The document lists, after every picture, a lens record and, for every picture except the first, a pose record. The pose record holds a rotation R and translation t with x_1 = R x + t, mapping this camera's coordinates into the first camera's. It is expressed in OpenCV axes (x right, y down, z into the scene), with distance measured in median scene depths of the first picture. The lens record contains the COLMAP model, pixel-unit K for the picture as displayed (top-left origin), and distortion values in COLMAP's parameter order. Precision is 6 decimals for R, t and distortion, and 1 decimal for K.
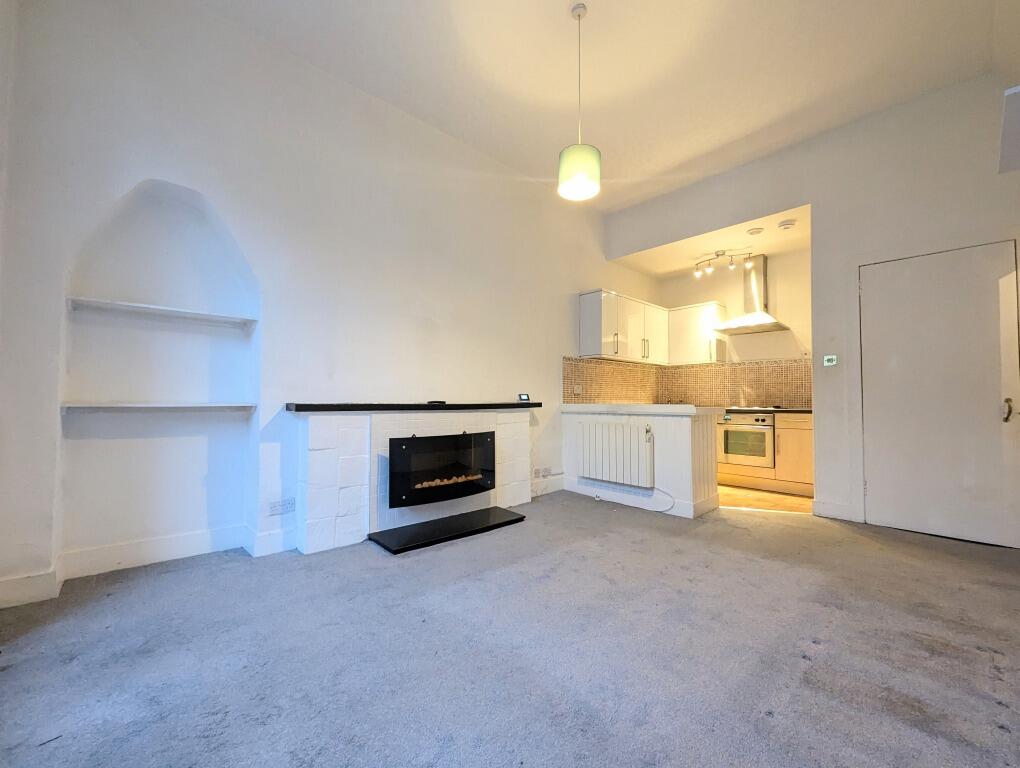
lens RADIAL K [[414.9, 0, 507.8], [0, 414.9, 386.0], [0, 0, 1]] dist [0.002063, 0.000244]
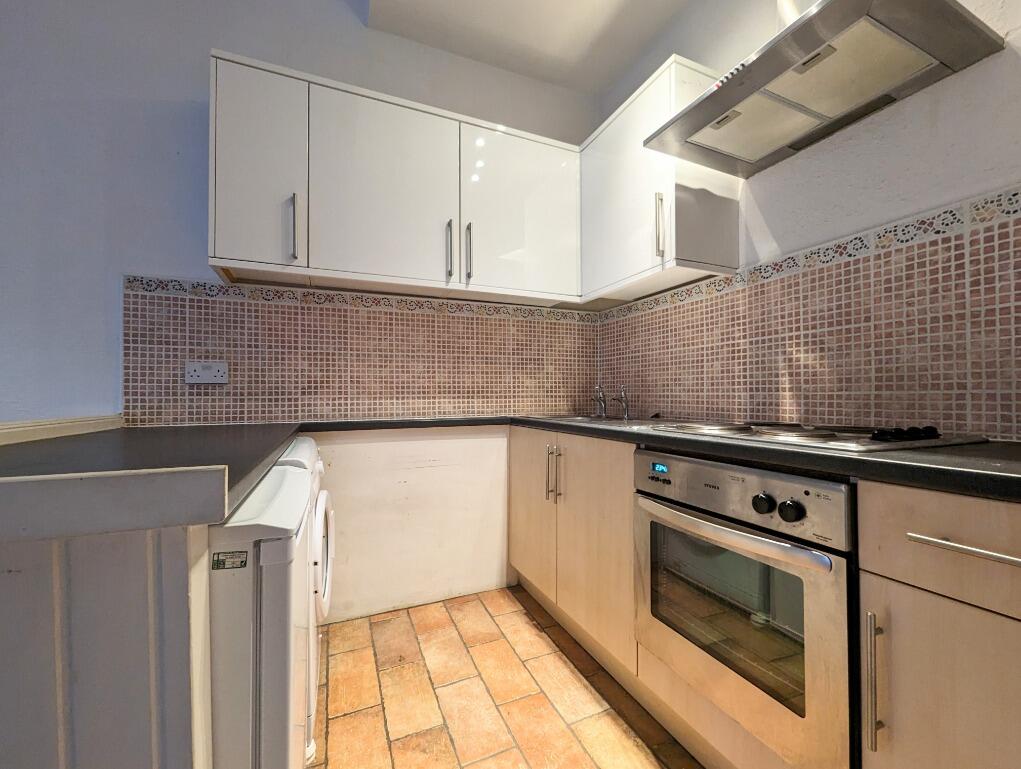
lens RADIAL K [[415.3, 0, 513.5], [0, 415.3, 389.6], [0, 0, 1]] dist [0.002063, 0.000244]
pose [[0.944735, -0.011241, -0.327643, 0.515135], [0.021991, 0.999334, 0.029126, 0.018734], [0.327097, -0.034721, 0.944353, 0.725449]]
